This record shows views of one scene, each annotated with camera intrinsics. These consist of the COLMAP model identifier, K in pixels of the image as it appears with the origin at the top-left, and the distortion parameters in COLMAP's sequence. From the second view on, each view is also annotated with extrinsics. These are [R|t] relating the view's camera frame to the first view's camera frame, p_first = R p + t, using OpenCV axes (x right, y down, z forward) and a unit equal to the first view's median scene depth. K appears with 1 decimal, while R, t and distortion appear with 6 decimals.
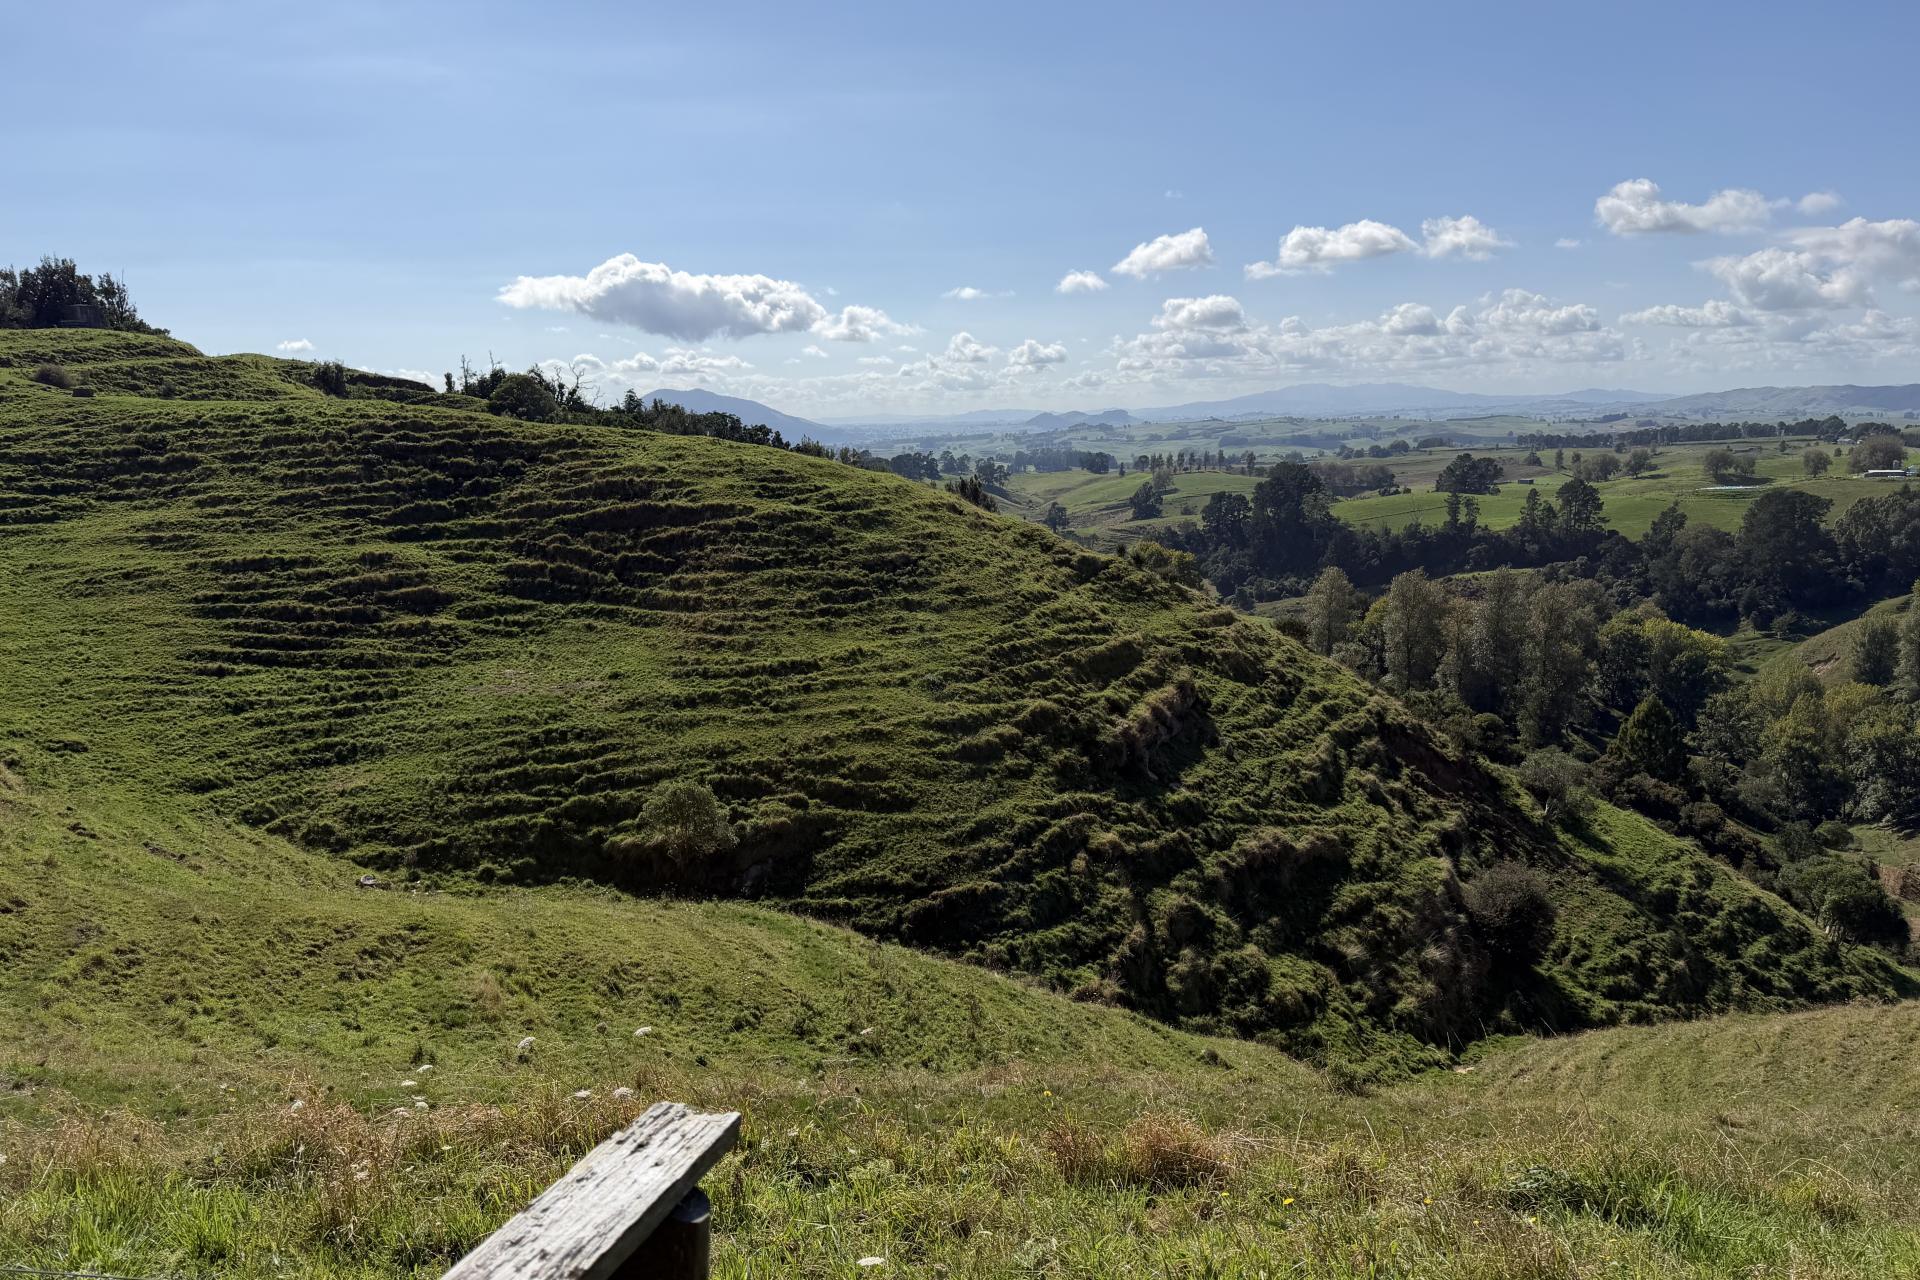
lens RADIAL K [[1326.1, 0, 960.3], [0, 1326.1, 648.0], [0, 0, 1]] dist [0.074500, -0.100086]
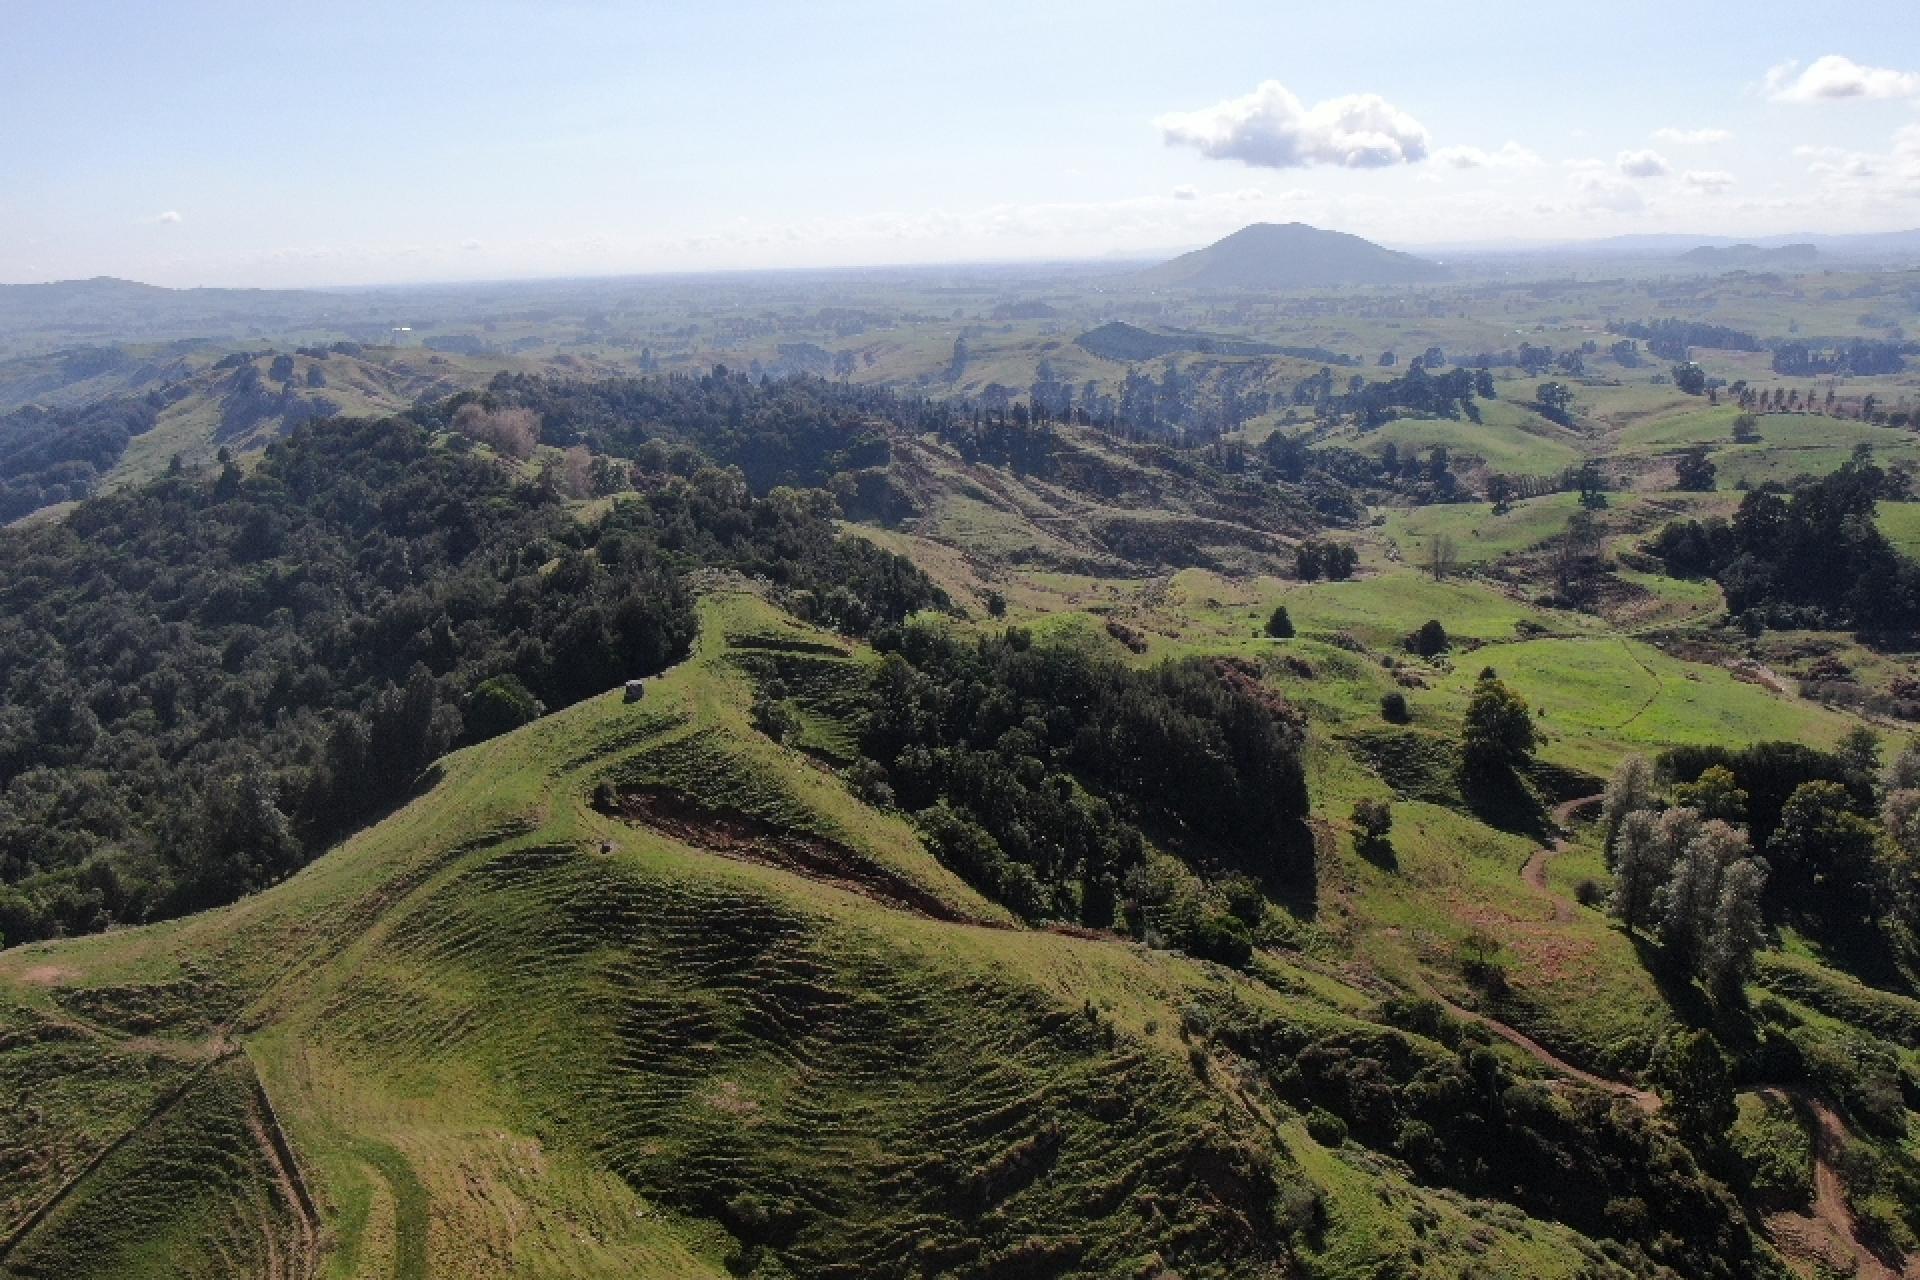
lens RADIAL K [[1392.3, 0, 954.2], [0, 1392.3, 645.7], [0, 0, 1]] dist [-0.026702, 0.018223]
pose [[0.906268, 0.110988, -0.407873, 0.831793], [-0.057702, 0.988364, 0.140738, -0.995929], [0.418748, -0.104012, 0.902126, -0.842496]]
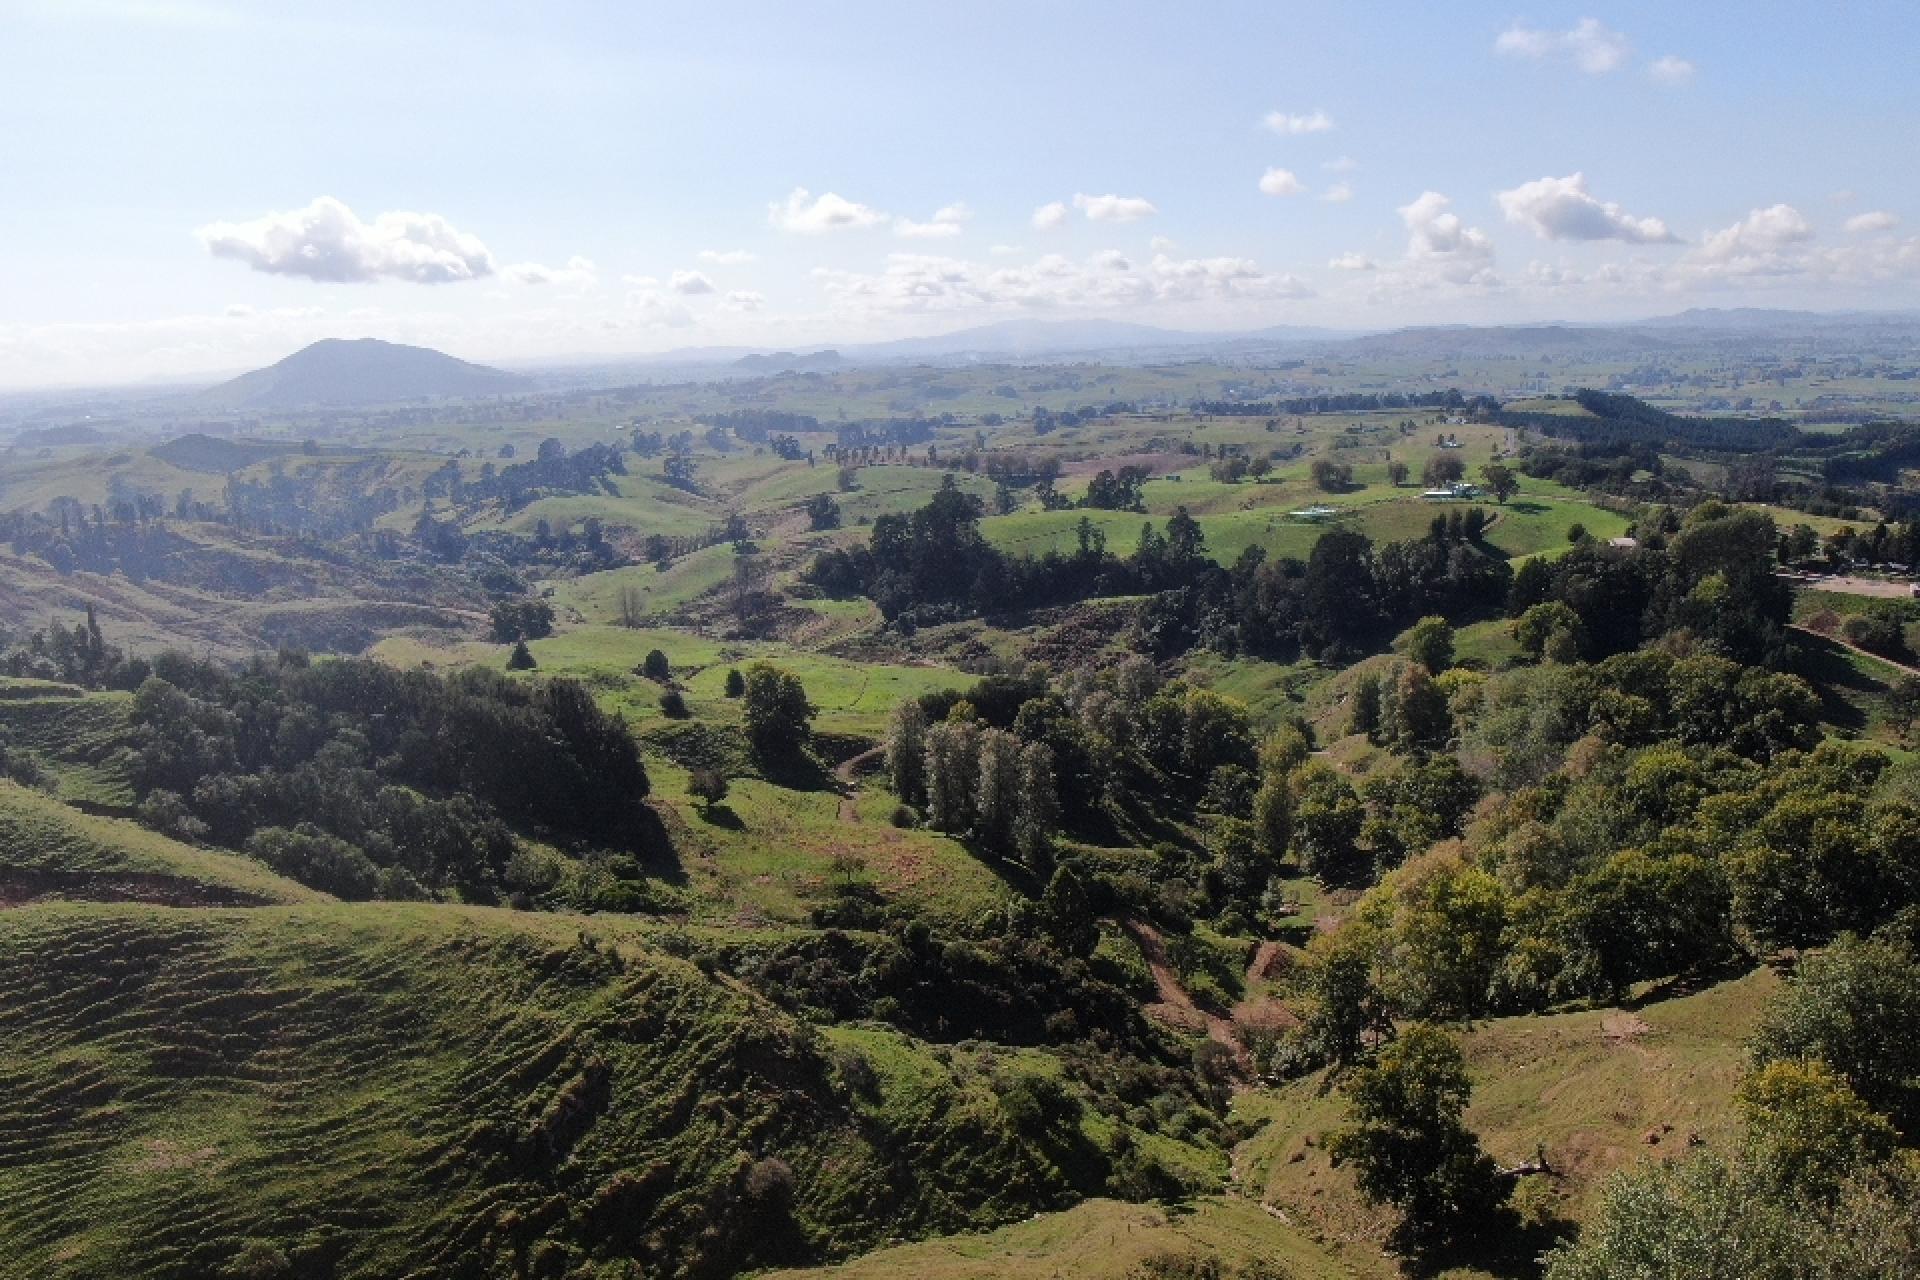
lens RADIAL K [[1392.3, 0, 959.5], [0, 1392.3, 652.5], [0, 0, 1]] dist [-0.026702, 0.018223]
pose [[0.980195, -0.056927, 0.189675, 0.338812], [0.046917, 0.997279, 0.056857, -0.604365], [-0.192396, -0.046832, 0.980199, -0.829623]]
